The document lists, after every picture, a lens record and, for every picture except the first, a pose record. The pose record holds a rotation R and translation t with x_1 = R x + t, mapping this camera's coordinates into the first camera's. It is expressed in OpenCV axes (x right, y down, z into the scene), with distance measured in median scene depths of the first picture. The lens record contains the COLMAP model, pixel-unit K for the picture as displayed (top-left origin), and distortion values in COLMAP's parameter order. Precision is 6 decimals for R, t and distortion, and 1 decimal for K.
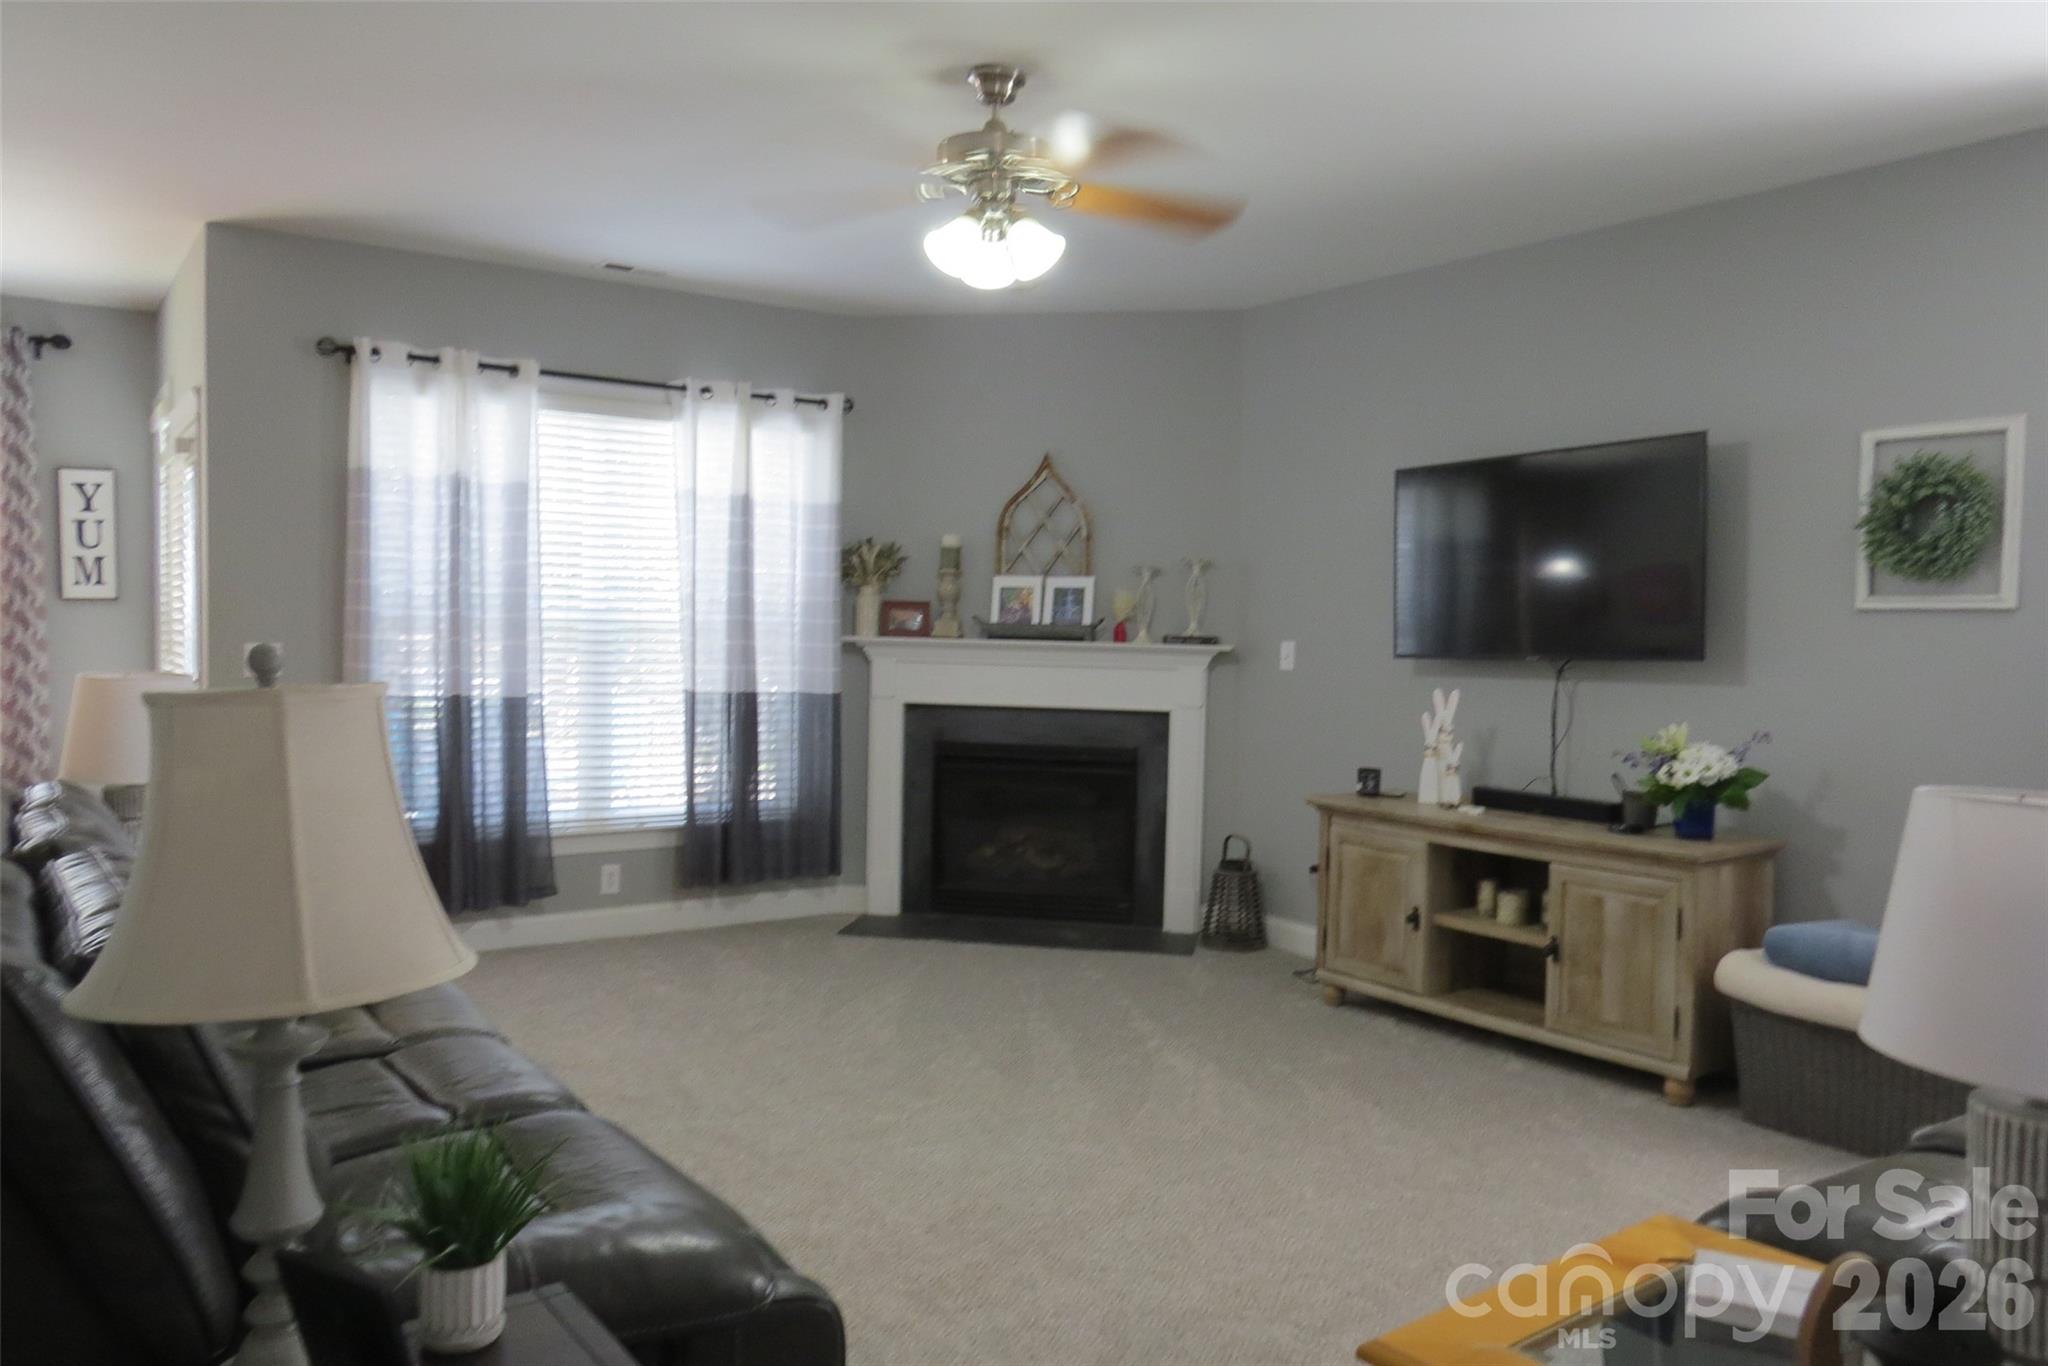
lens RADIAL K [[1514.0, 0, 1024.0], [0, 1514.0, 683.0], [0, 0, 1]] dist [0.002015, 0.000071]
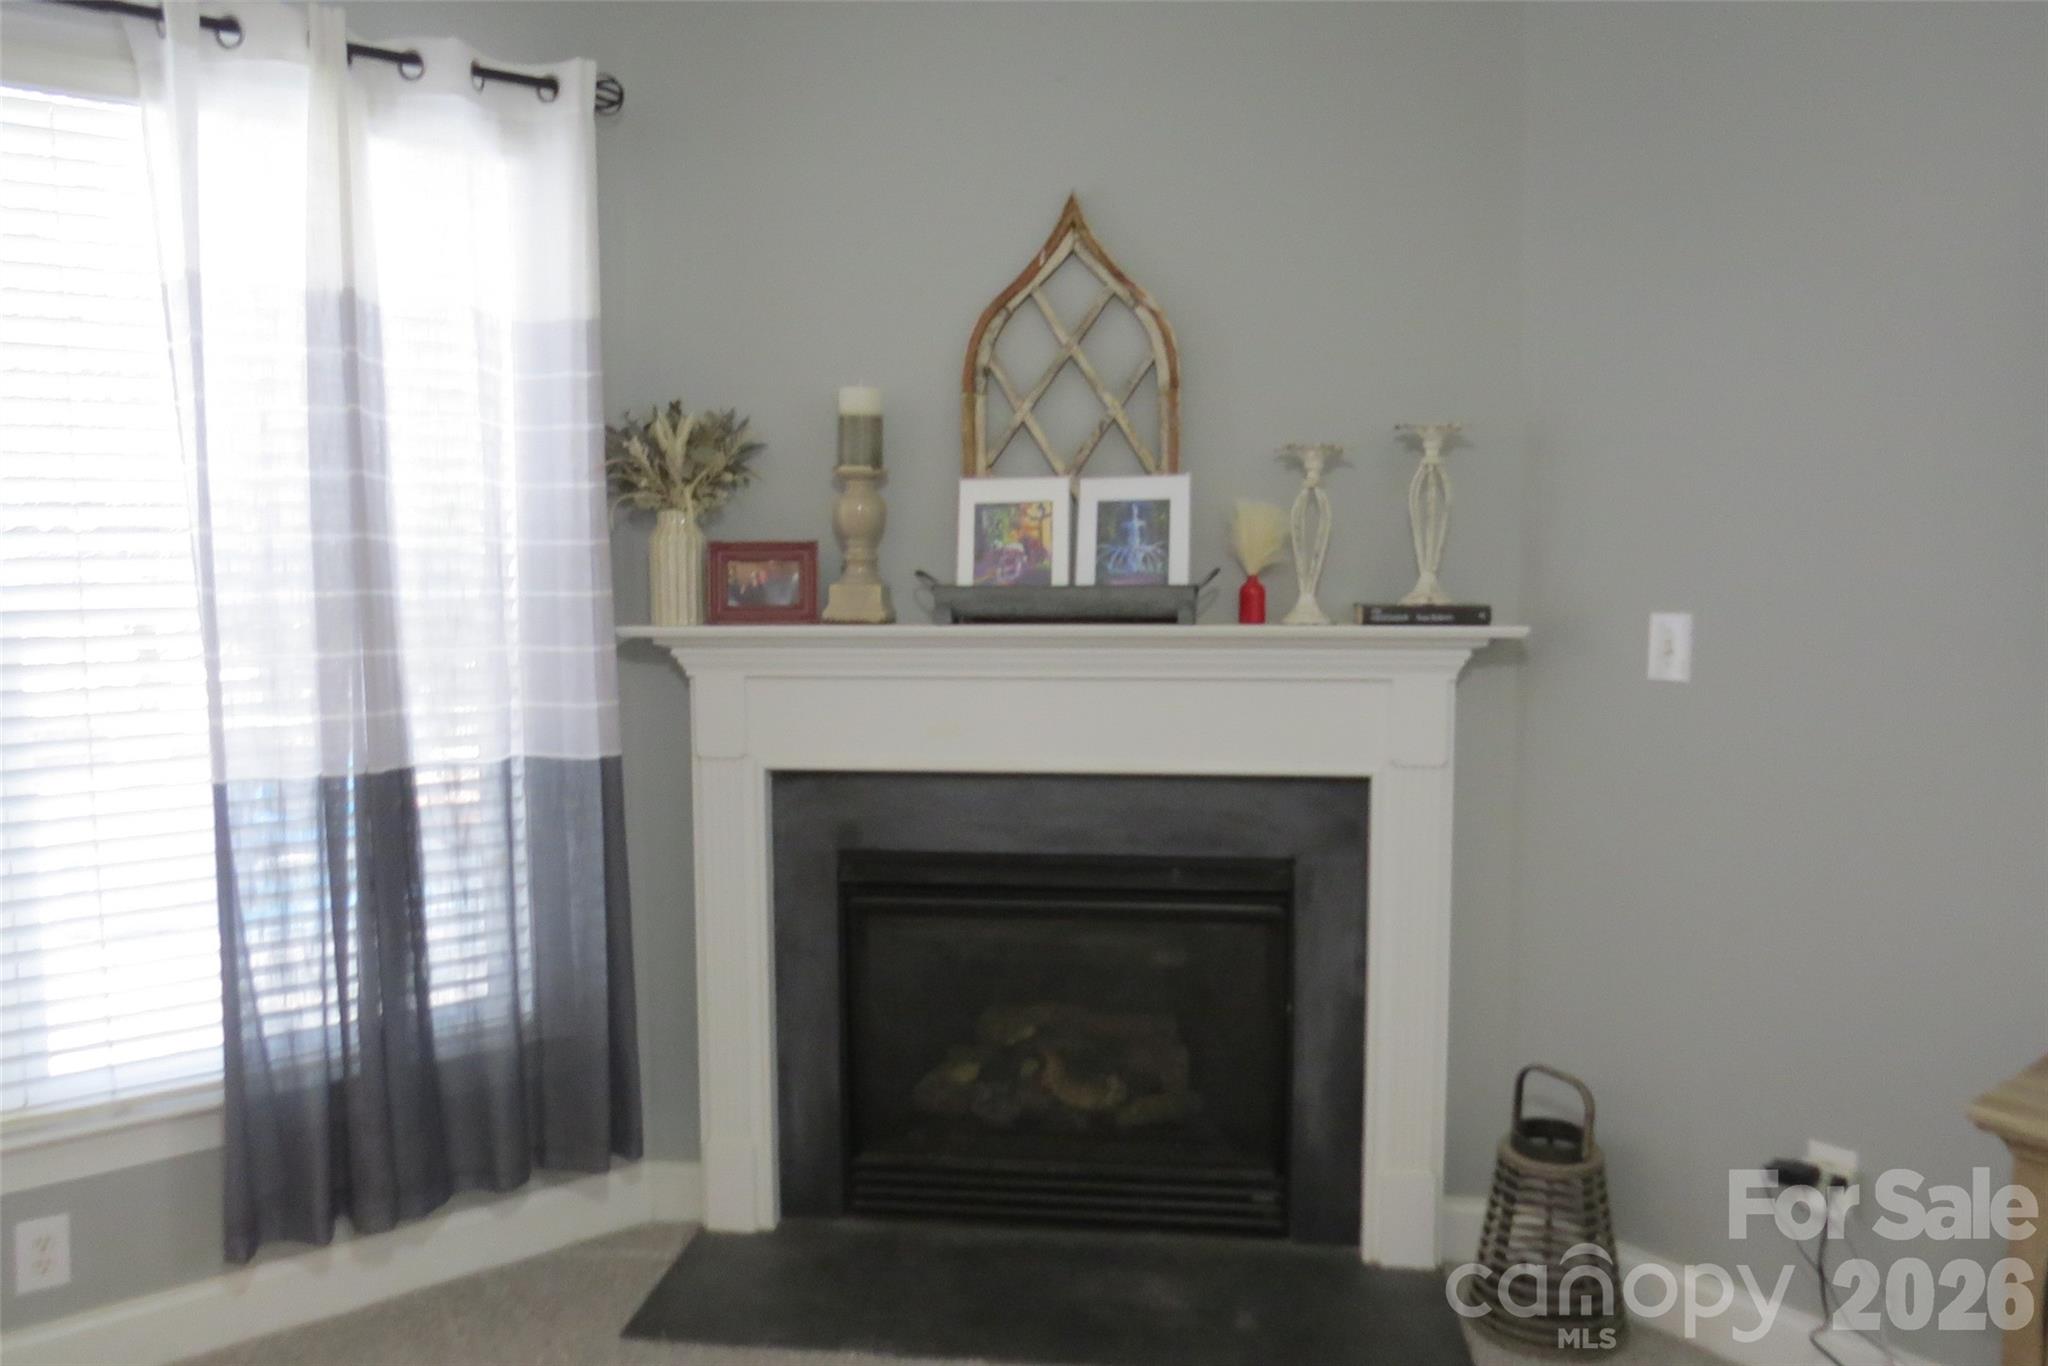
lens RADIAL K [[1483.0, 0, 1024.0], [0, 1483.0, 683.0], [0, 0, 1]] dist [-0.001794, -0.064270]
pose [[0.998579, -0.032012, 0.042610, -0.021557], [0.030389, 0.998807, 0.038211, -0.027541], [-0.043782, -0.036862, 0.998361, 0.569178]]
